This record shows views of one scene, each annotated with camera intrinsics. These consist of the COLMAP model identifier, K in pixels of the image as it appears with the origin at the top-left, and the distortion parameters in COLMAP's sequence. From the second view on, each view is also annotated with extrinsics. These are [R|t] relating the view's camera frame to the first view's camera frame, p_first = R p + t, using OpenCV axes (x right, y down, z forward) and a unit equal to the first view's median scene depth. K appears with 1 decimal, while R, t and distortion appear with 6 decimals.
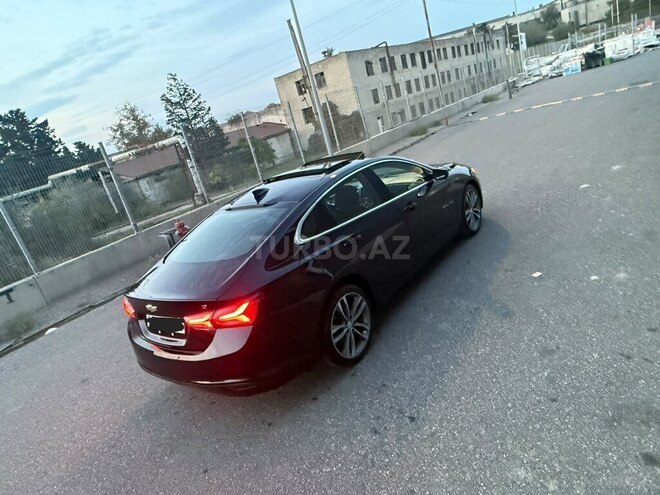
lens RADIAL K [[432.4, 0, 333.6], [0, 432.4, 245.6], [0, 0, 1]] dist [-0.011784, 0.010460]
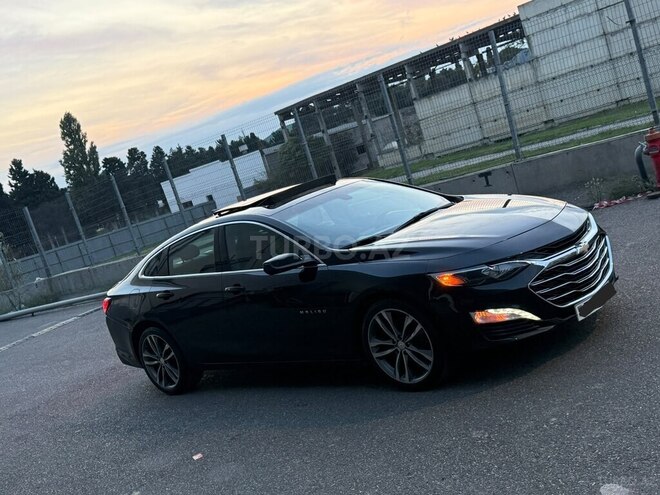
lens RADIAL K [[795.2, 0, 333.7], [0, 795.2, 247.7], [0, 0, 1]] dist [0.081910, 0.000000]
pose [[-0.014549, 0.396722, -0.917824, 0.210274], [0.021336, 0.917835, 0.396388, -0.104116], [0.999667, -0.013816, -0.021818, 0.172346]]
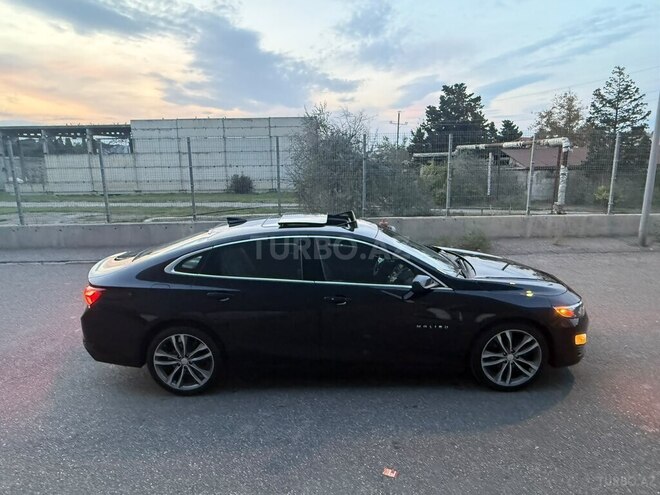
lens RADIAL K [[432.4, 0, 332.1], [0, 432.4, 253.1], [0, 0, 1]] dist [-0.011784, 0.010460]
pose [[0.578405, 0.408964, -0.705831, 0.104486], [-0.372109, 0.902263, 0.217847, -0.050274], [0.725936, 0.136642, 0.674052, 0.057683]]
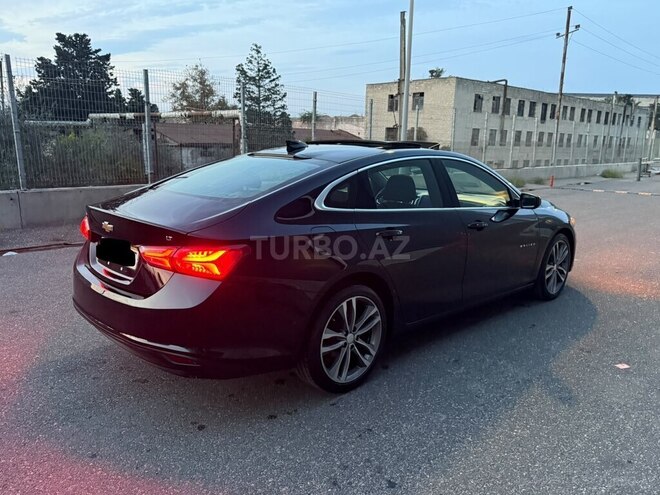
lens RADIAL K [[512.5, 0, 336.5], [0, 512.5, 247.8], [0, 0, 1]] dist [0.034155, -0.049246]
pose [[0.947183, 0.306361, -0.094803, 0.005750], [-0.312748, 0.947828, -0.061731, 0.011302], [0.070945, 0.088120, 0.993580, 0.013548]]
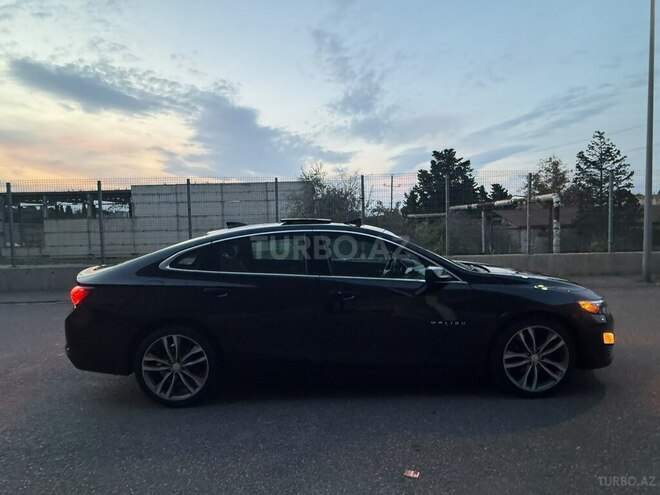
lens RADIAL K [[432.4, 0, 330.9], [0, 432.4, 254.3], [0, 0, 1]] dist [-0.011784, 0.010460]
pose [[0.587642, 0.294937, -0.753452, 0.104567], [-0.363480, 0.928174, 0.079842, -0.029993], [0.722883, 0.226946, 0.652637, 0.064053]]
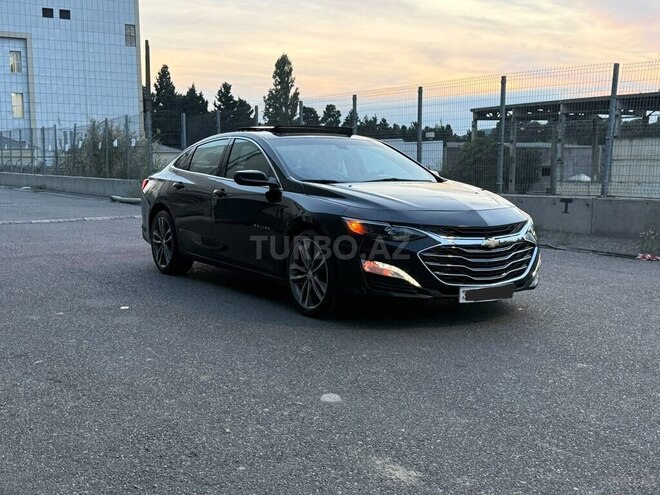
lens RADIAL K [[795.2, 0, 326.6], [0, 795.2, 246.7], [0, 0, 1]] dist [0.081910, 0.000000]
pose [[-0.332657, 0.351238, -0.875198, 0.225242], [-0.193175, 0.882994, 0.427791, -0.105018], [0.923051, 0.311374, -0.225884, 0.228625]]
